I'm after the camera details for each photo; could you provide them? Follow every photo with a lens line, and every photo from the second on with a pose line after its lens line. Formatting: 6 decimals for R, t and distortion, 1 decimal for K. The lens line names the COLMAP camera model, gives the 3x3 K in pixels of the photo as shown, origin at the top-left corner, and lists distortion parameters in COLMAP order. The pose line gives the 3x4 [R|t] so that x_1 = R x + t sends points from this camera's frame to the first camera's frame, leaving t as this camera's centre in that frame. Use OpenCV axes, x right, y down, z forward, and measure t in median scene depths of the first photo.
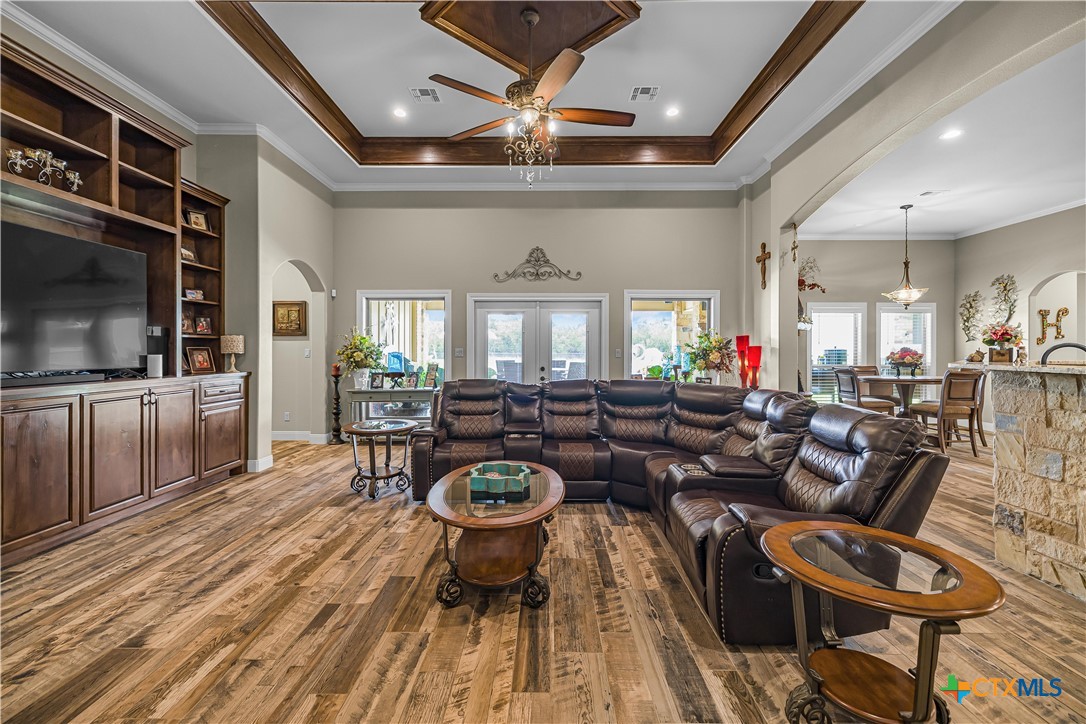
lens RADIAL K [[459.4, 0, 545.2], [0, 459.4, 351.5], [0, 0, 1]] dist [0.005367, -0.000568]
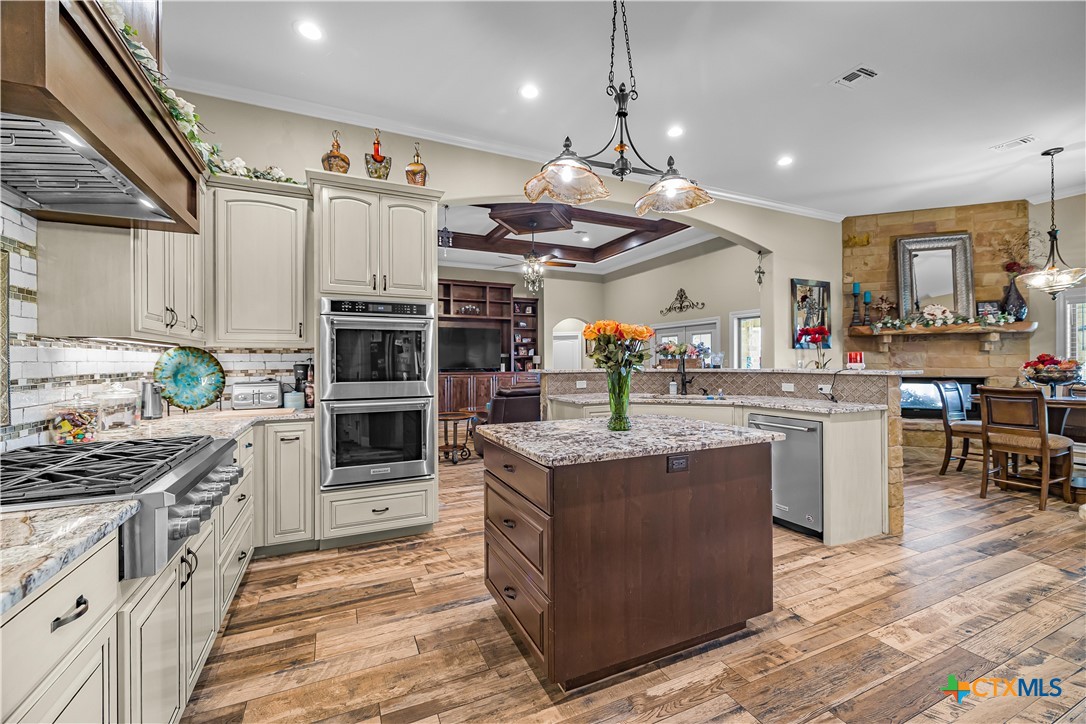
lens RADIAL K [[459.4, 0, 550.7], [0, 459.4, 361.0], [0, 0, 1]] dist [0.005367, -0.000568]
pose [[0.434885, -0.004419, -0.900475, 1.511554], [0.002203, 0.999990, -0.003844, 0.001830], [0.900483, -0.000312, 0.434891, 0.028439]]
